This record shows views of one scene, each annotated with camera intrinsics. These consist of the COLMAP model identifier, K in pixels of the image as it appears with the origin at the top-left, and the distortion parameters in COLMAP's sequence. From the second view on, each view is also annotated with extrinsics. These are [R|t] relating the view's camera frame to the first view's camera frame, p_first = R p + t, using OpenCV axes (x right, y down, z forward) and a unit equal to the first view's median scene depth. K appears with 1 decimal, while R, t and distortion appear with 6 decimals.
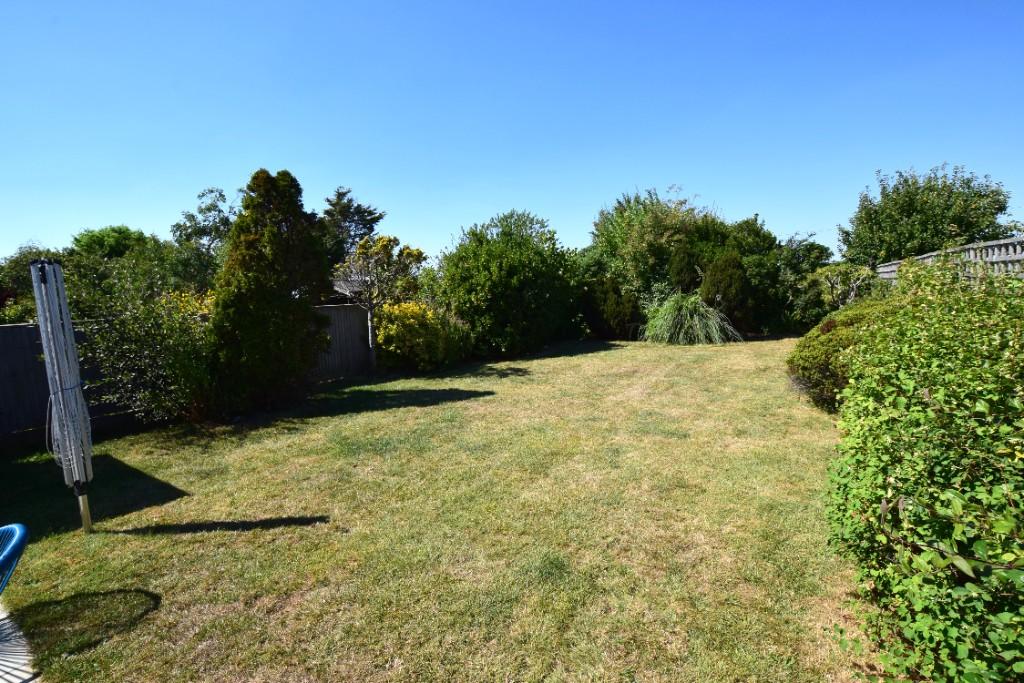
lens RADIAL K [[454.7, 0, 512.0], [0, 454.7, 341.5], [0, 0, 1]] dist [-0.039654, 0.008994]
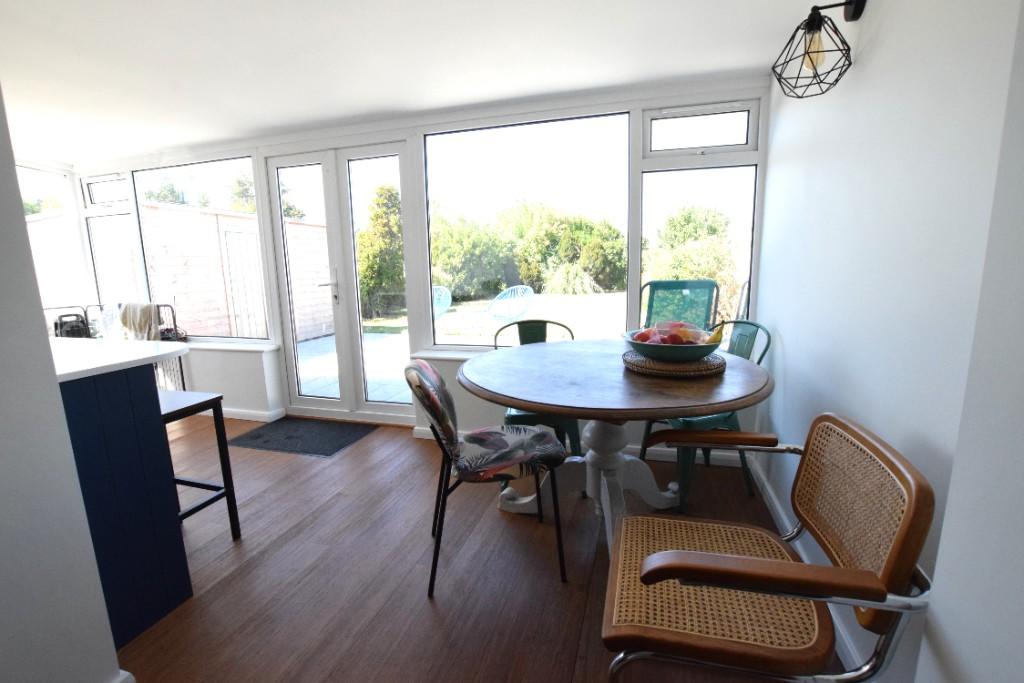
lens RADIAL K [[454.7, 0, 512.0], [0, 454.7, 341.5], [0, 0, 1]] dist [-0.039654, 0.008994]
pose [[0.952489, -0.020892, 0.303856, -0.303268], [0.005944, 0.998730, 0.050034, 0.086310], [-0.304515, -0.045851, 0.951403, -0.471675]]
